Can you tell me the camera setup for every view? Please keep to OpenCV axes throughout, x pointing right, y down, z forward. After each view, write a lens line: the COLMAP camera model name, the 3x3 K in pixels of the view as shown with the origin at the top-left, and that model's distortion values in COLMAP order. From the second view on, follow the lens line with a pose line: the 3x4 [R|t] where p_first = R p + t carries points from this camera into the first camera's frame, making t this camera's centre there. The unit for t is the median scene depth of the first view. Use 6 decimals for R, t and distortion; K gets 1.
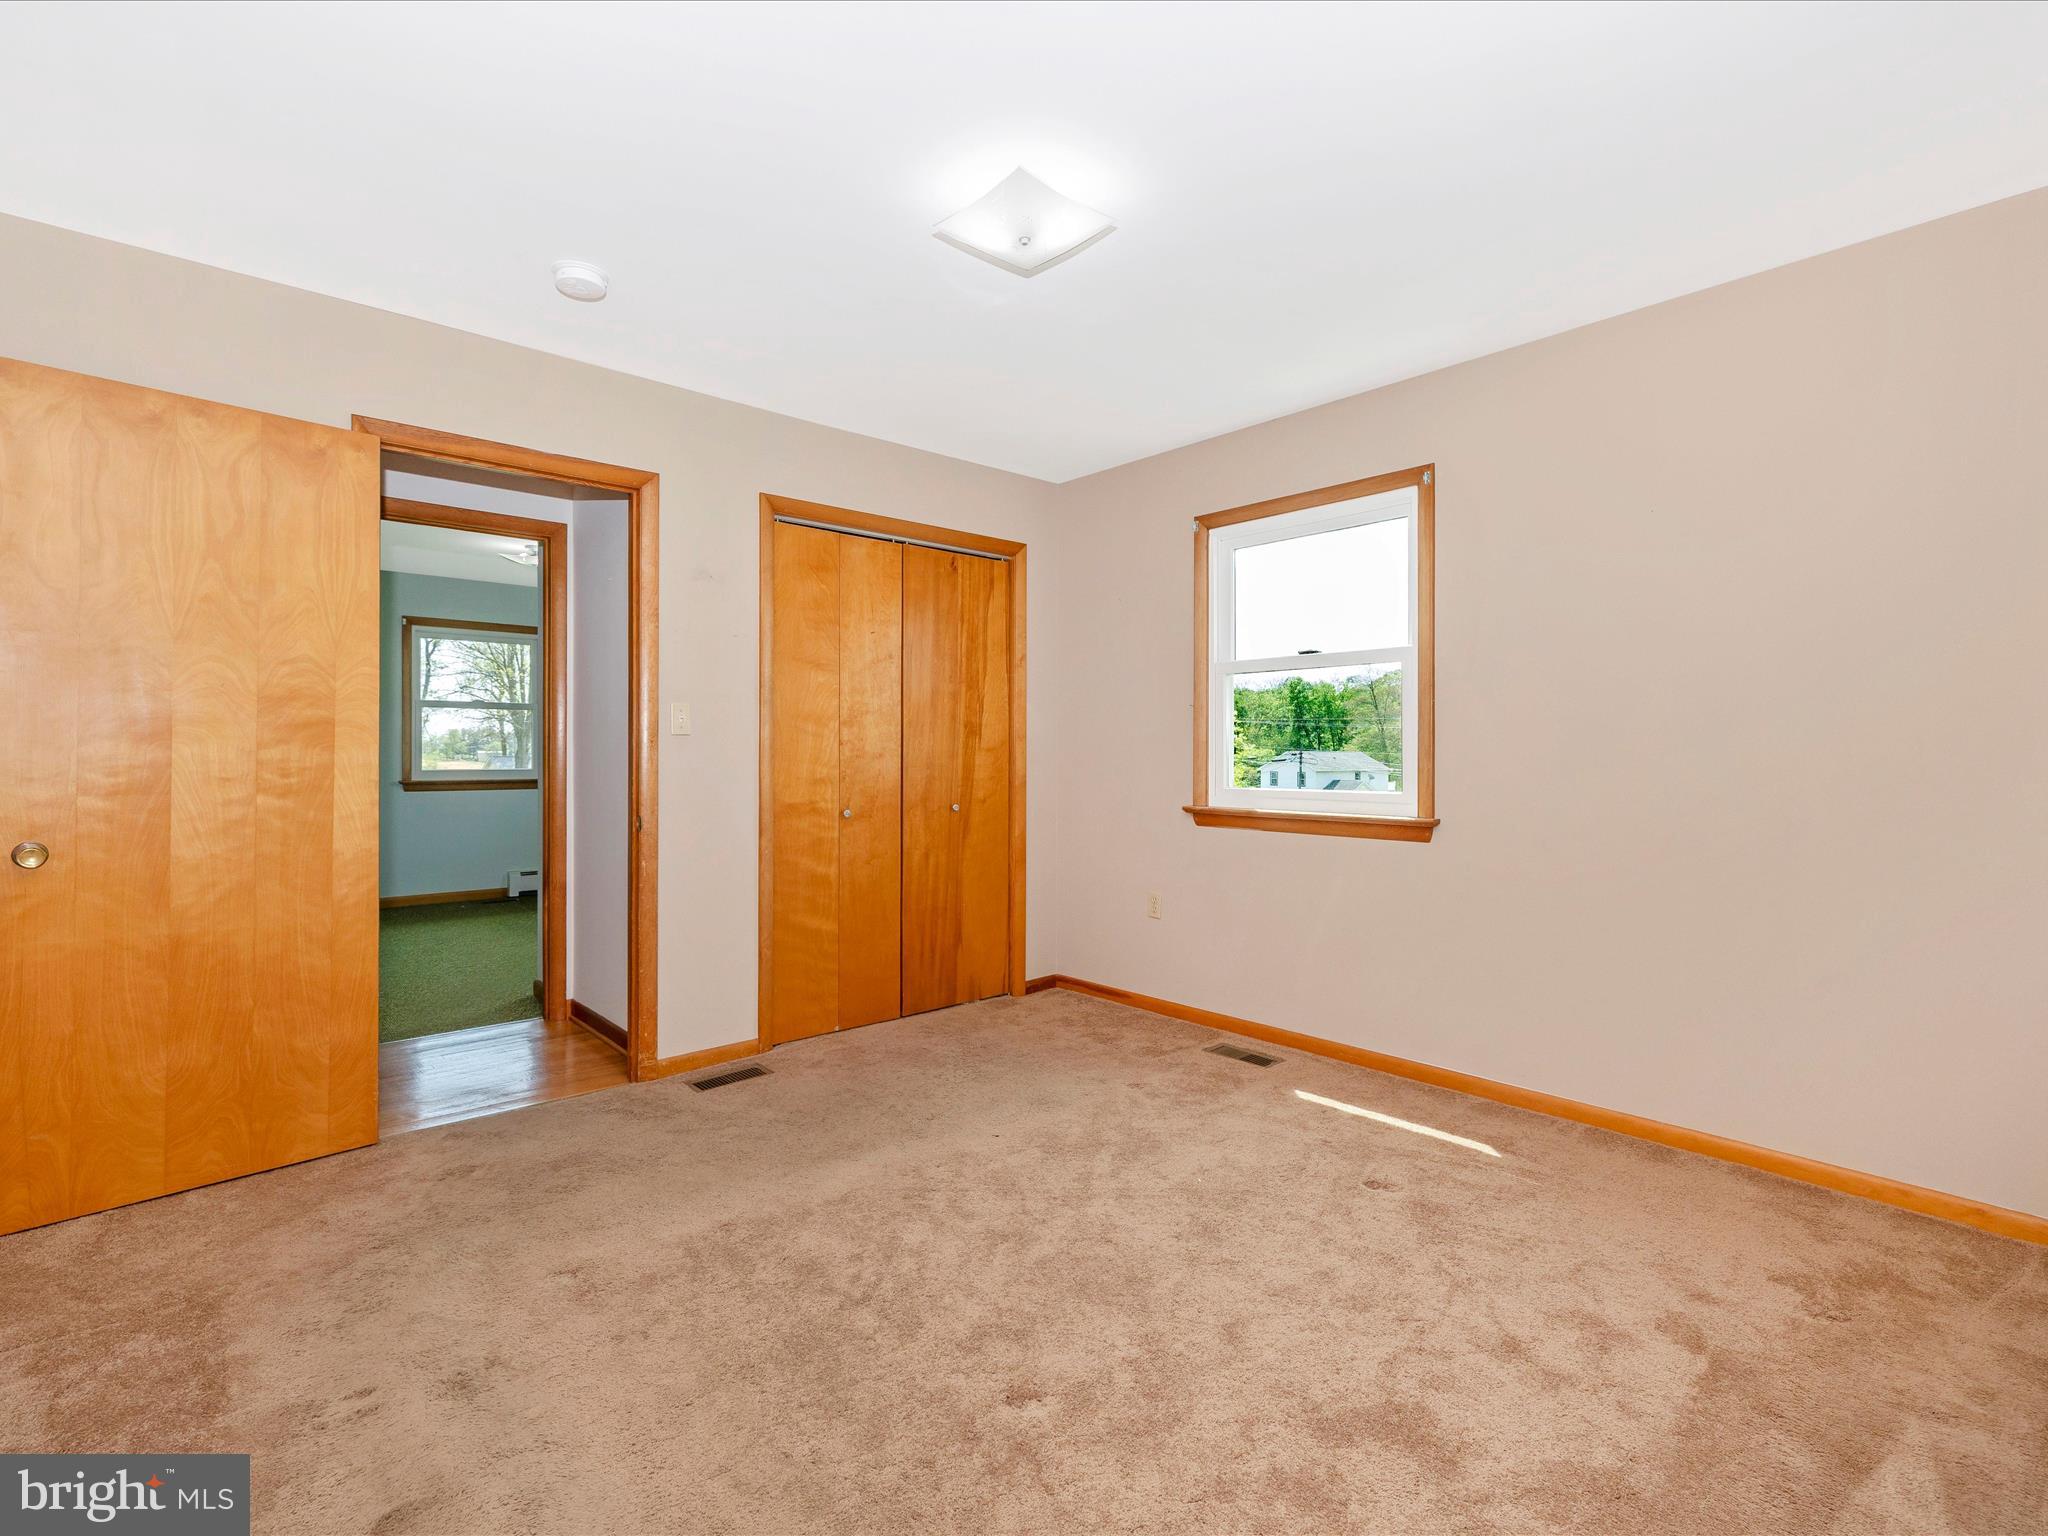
lens RADIAL K [[943.8, 0, 1029.4], [0, 943.8, 760.5], [0, 0, 1]] dist [0.010889, 0.001235]
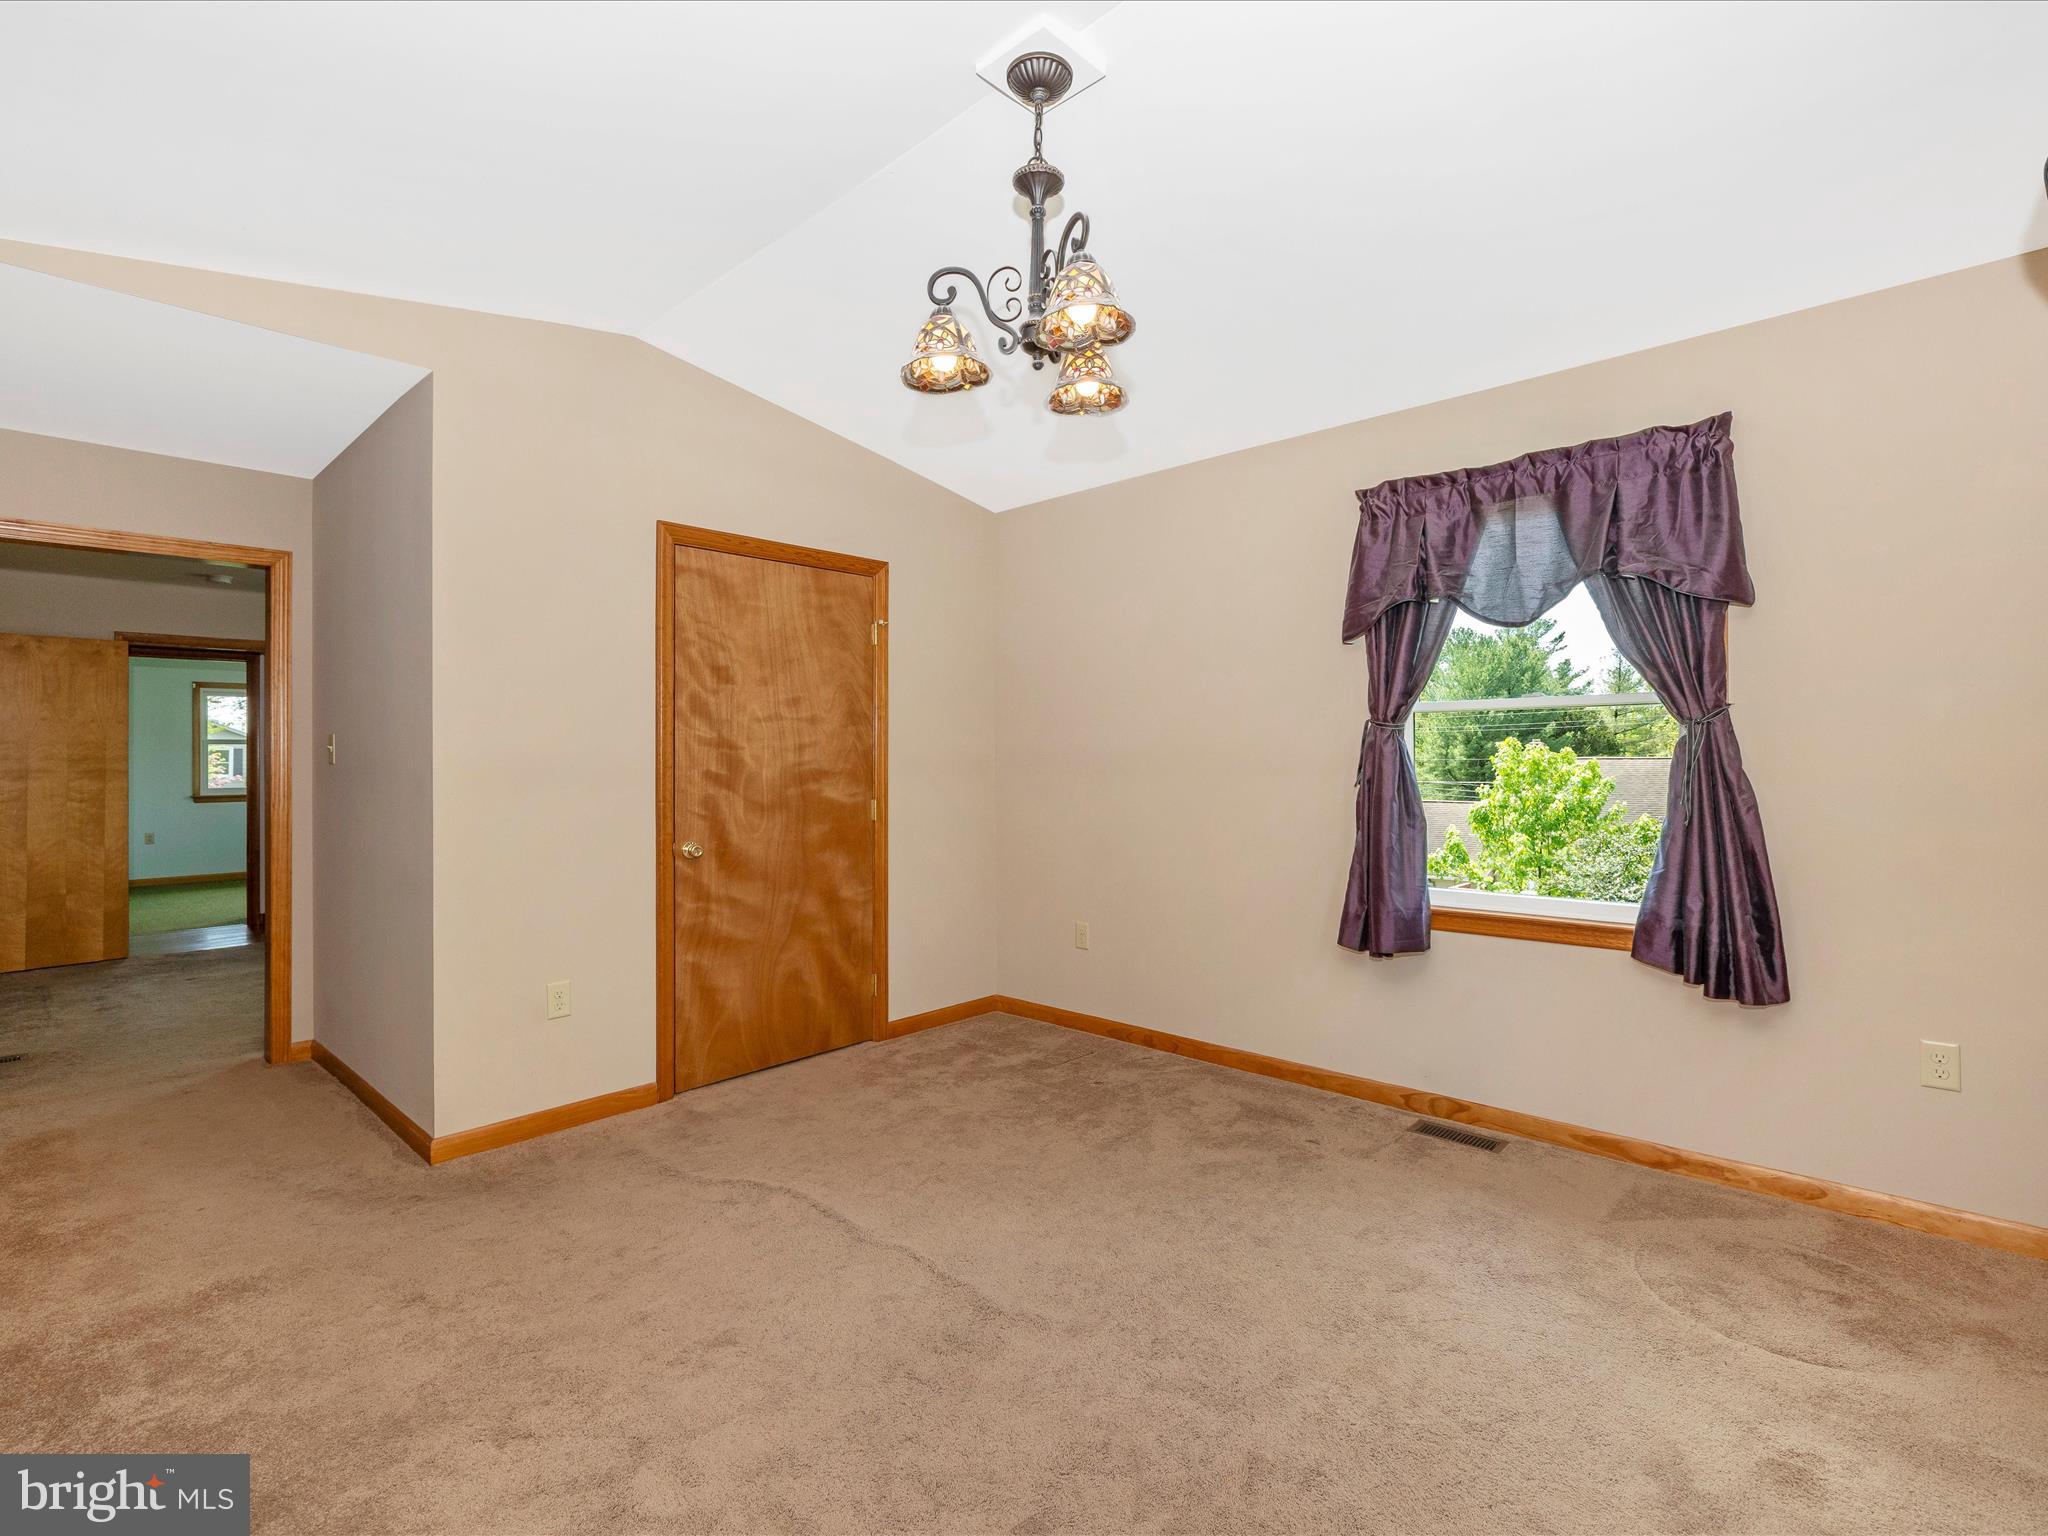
lens RADIAL K [[943.8, 0, 1018.4], [0, 943.8, 759.1], [0, 0, 1]] dist [0.010889, 0.001235]
pose [[0.996737, -0.011123, 0.079945, 0.085867], [0.011754, 0.999903, -0.007421, -0.001563], [-0.079855, 0.008337, 0.996772, -0.098465]]
